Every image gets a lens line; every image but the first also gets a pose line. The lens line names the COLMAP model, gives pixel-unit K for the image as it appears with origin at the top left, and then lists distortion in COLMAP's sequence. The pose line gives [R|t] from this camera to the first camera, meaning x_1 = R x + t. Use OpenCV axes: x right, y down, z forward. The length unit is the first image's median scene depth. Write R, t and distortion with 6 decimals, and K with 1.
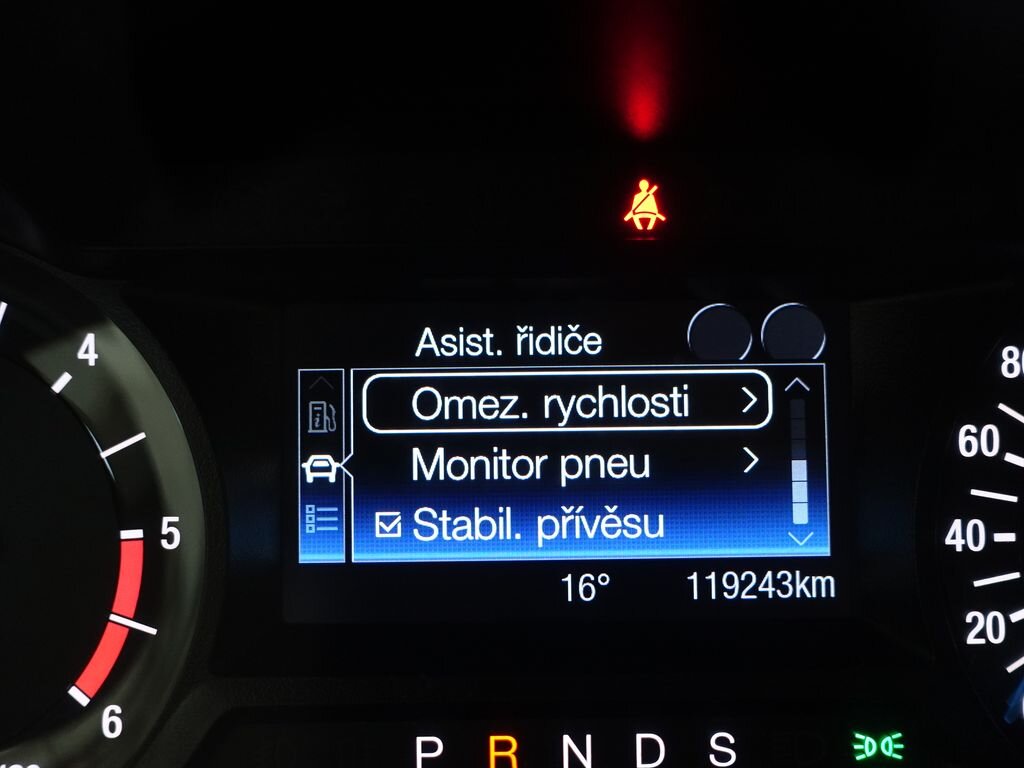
lens RADIAL K [[1123.6, 0, 512.0], [0, 1123.6, 384.0], [0, 0, 1]] dist [-0.061402, 0.005933]
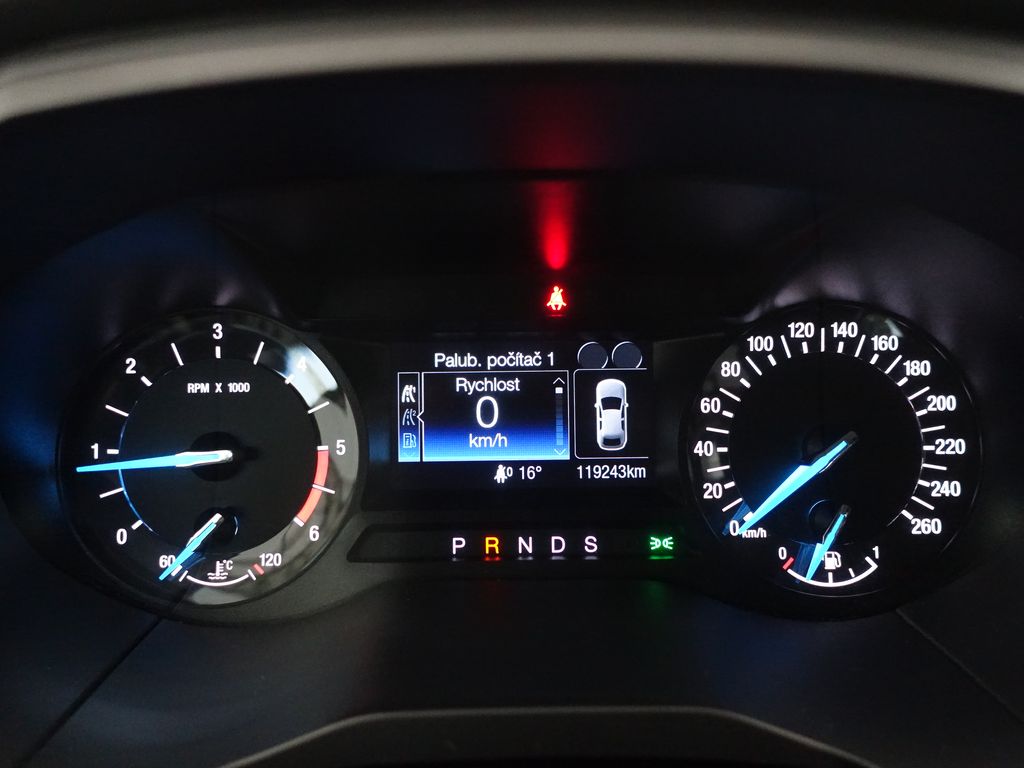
lens RADIAL K [[827.7, 0, 512.0], [0, 827.7, 384.0], [0, 0, 1]] dist [-0.002934, -0.002344]
pose [[0.999999, -0.000464, 0.001382, 0.028634], [0.000439, 0.999834, 0.018228, -0.020792], [-0.001390, -0.018228, 0.999833, -0.625641]]
